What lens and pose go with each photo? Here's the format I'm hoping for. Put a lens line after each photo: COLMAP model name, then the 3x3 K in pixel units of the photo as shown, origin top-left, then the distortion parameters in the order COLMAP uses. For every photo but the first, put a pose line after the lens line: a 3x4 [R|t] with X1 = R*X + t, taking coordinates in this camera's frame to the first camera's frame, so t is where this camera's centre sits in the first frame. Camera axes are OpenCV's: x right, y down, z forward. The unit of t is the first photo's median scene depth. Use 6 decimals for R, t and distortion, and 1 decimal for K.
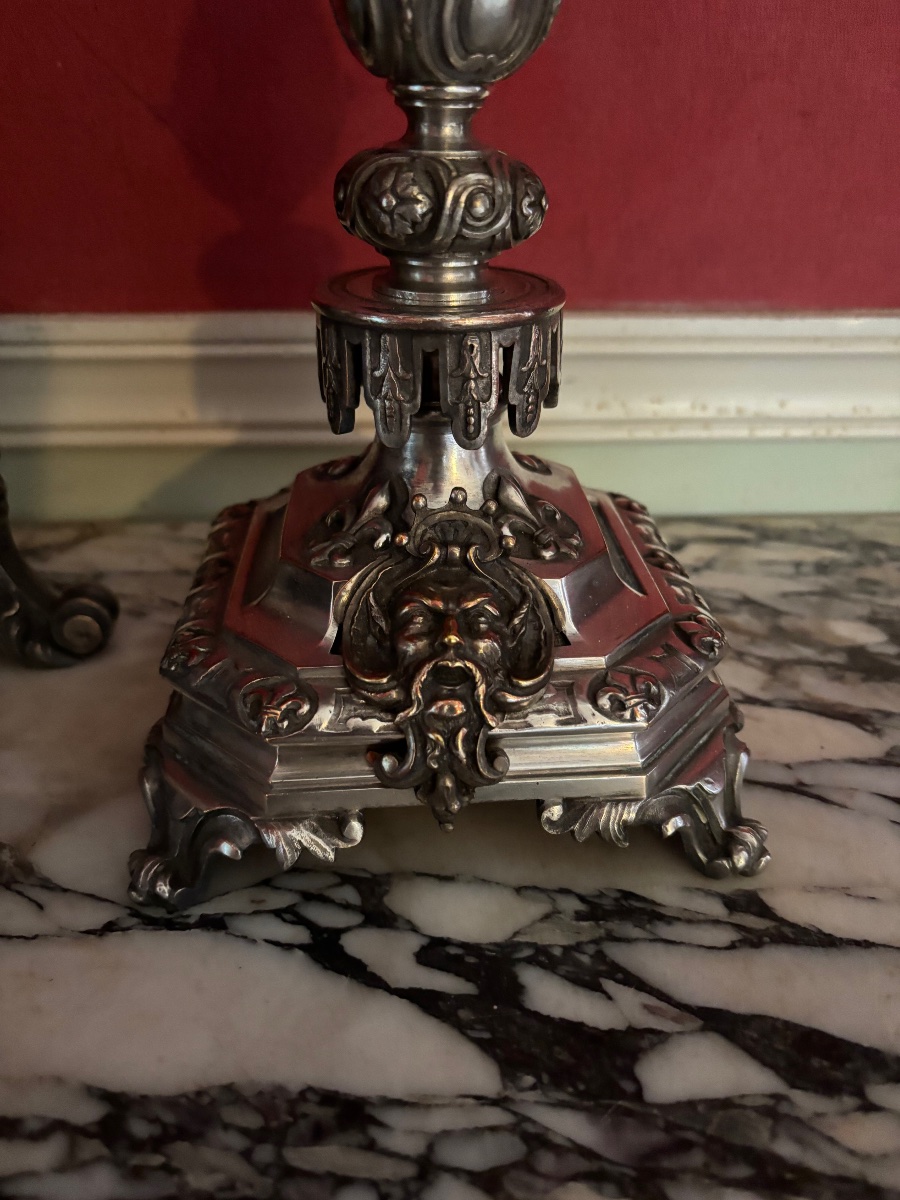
lens RADIAL K [[926.7, 0, 450.0], [0, 926.7, 600.0], [0, 0, 1]] dist [0.052552, -0.205911]
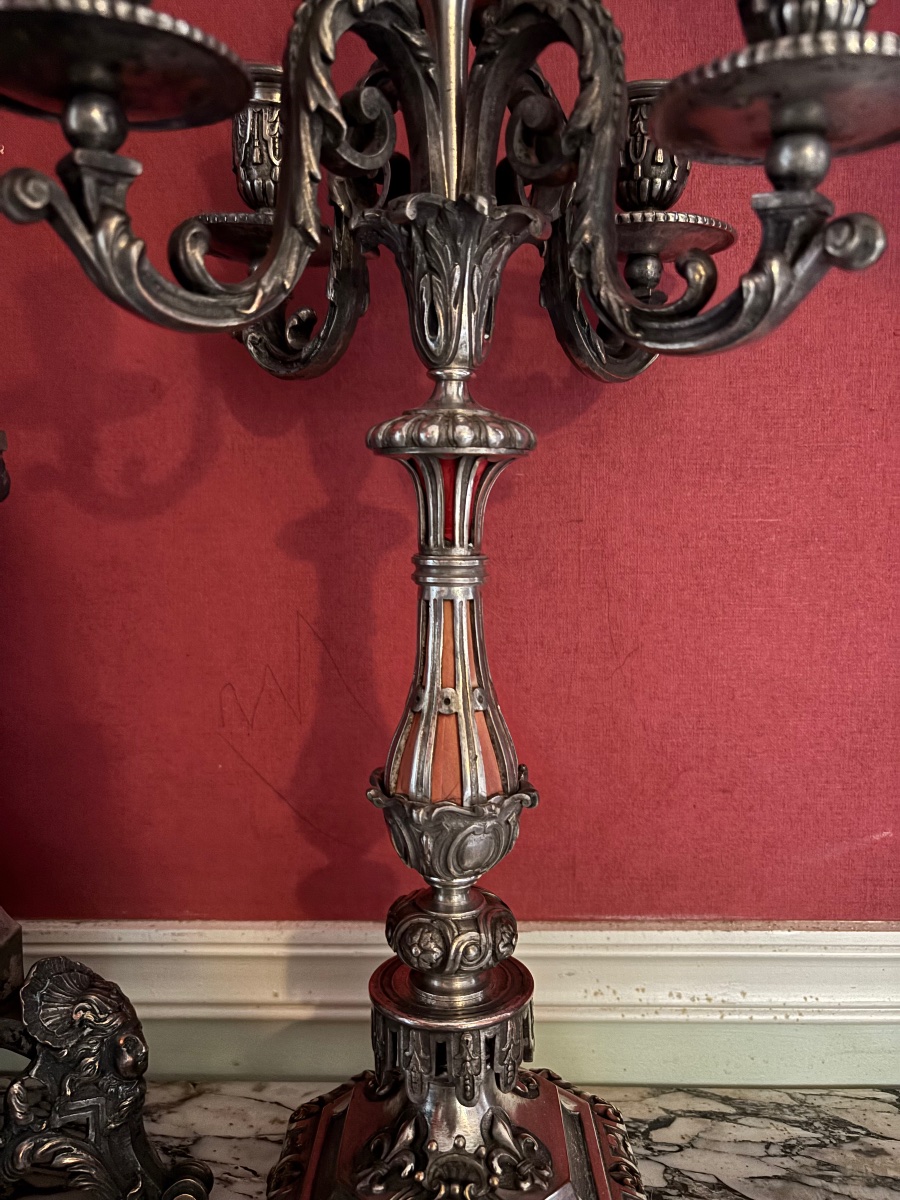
lens RADIAL K [[911.6, 0, 450.0], [0, 911.6, 600.0], [0, 0, 1]] dist [0.047787, -0.070873]
pose [[0.996543, -0.008954, -0.082589, 0.120002], [-0.027023, 0.905167, -0.424195, -0.269497], [0.078555, 0.424961, 0.901797, -0.658643]]
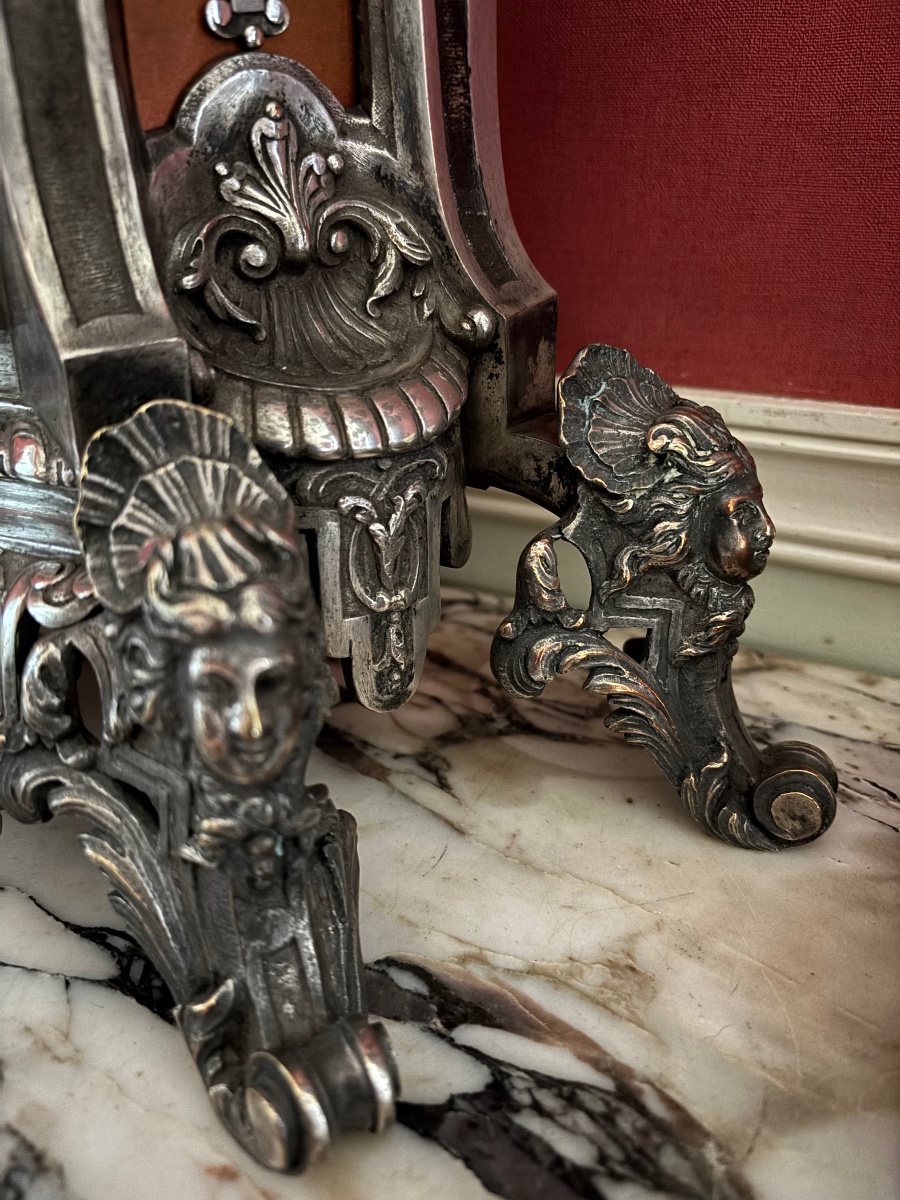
lens RADIAL K [[902.0, 0, 450.0], [0, 902.0, 600.0], [0, 0, 1]] dist [-0.090898, -0.000989]
pose [[0.855159, 0.204391, -0.476369, -0.444961], [-0.258944, 0.964545, -0.050998, -0.027947], [0.449056, 0.166965, 0.877765, 0.324214]]
